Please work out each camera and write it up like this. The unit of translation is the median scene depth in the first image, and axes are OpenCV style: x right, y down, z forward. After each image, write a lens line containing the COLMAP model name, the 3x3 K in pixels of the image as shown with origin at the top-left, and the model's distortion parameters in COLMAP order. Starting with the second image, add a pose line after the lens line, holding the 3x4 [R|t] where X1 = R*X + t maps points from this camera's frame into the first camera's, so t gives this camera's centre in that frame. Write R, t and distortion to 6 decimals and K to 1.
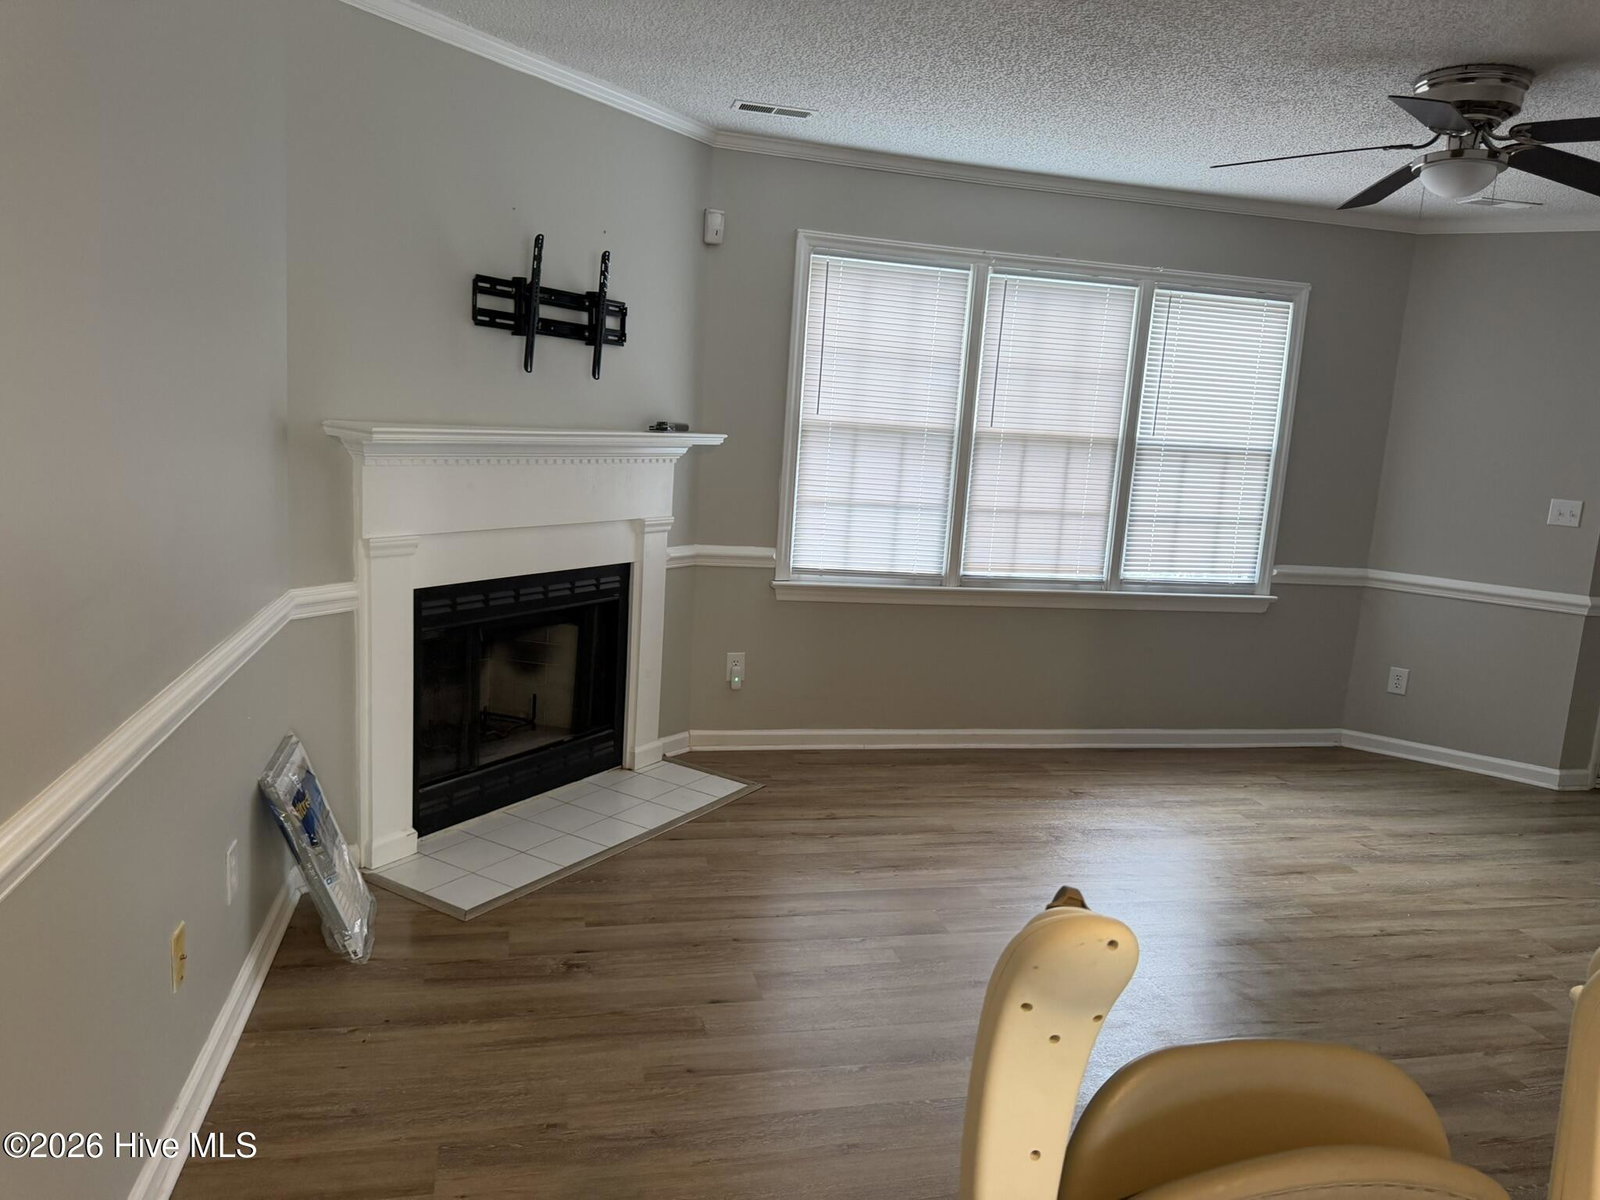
lens RADIAL K [[1099.8, 0, 798.8], [0, 1099.8, 582.4], [0, 0, 1]] dist [0.055810, -0.099119]
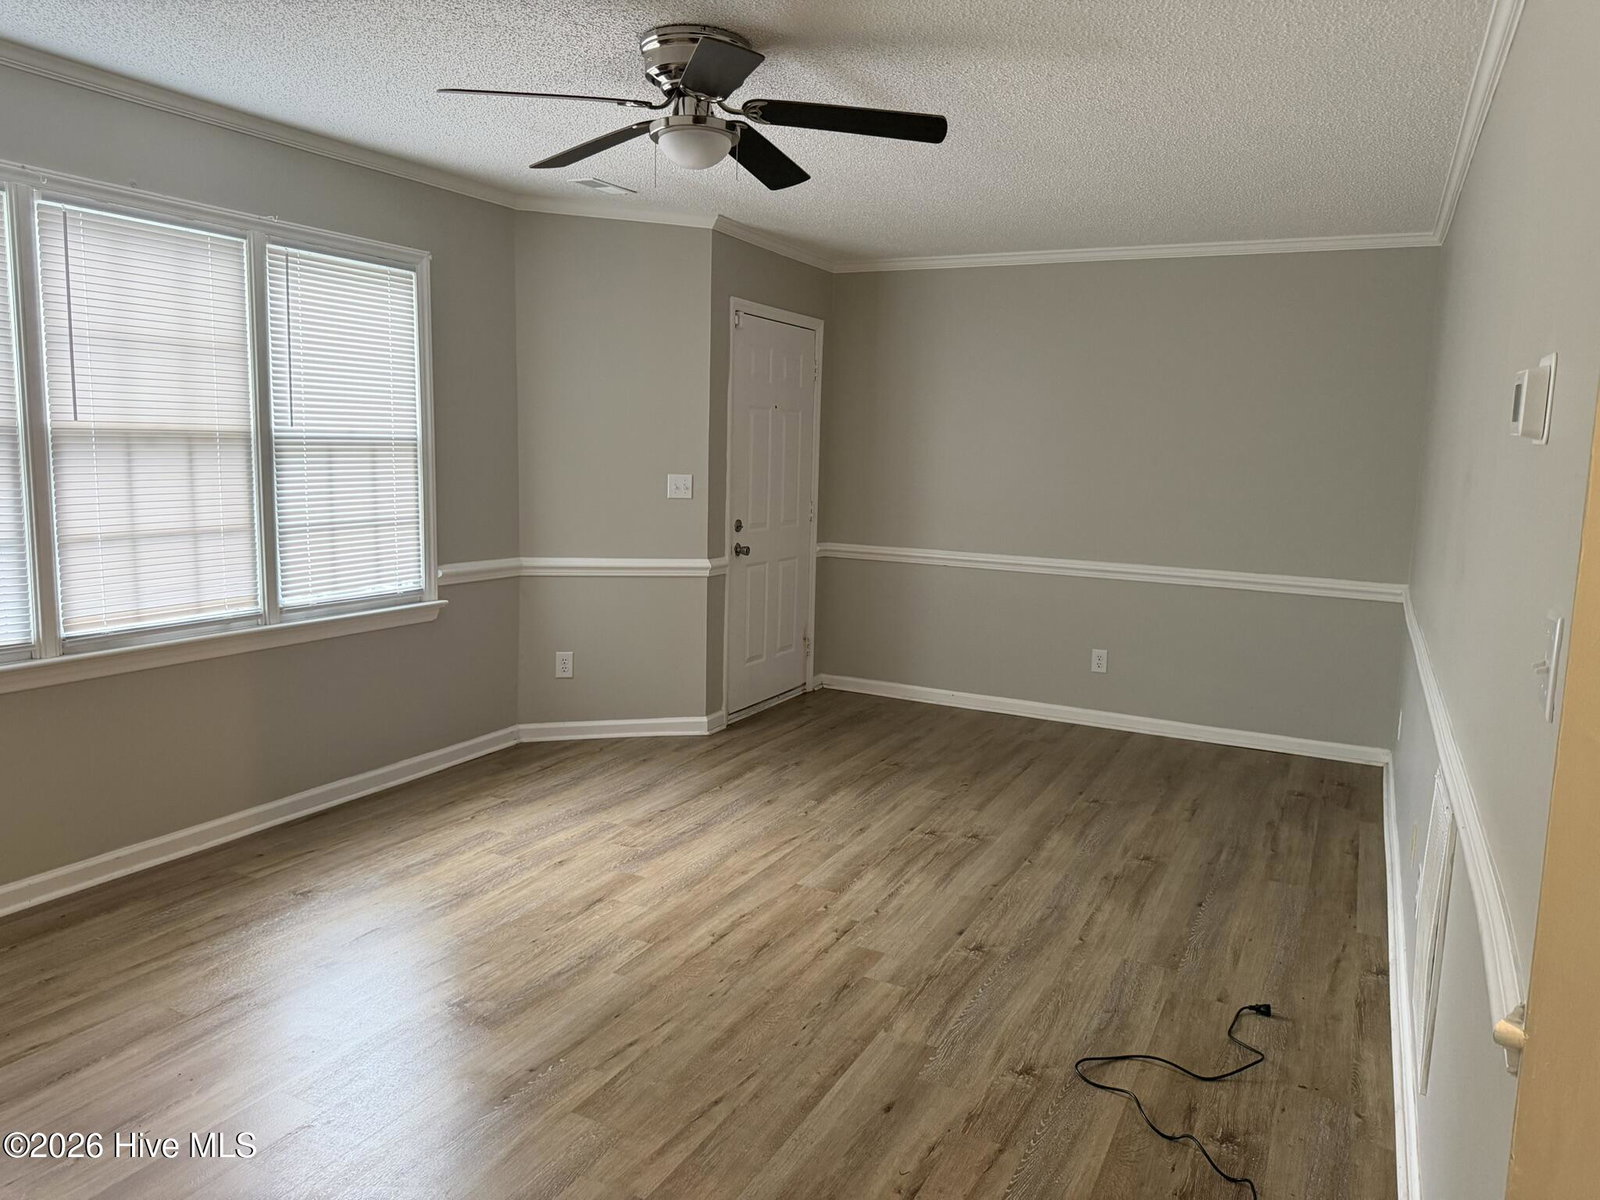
lens RADIAL K [[1099.8, 0, 798.8], [0, 1099.8, 582.4], [0, 0, 1]] dist [0.055810, -0.099119]
pose [[0.636364, -0.135858, 0.759331, -0.077591], [0.124805, 0.989532, 0.072451, -0.033560], [-0.761226, 0.048664, 0.646658, 0.207427]]
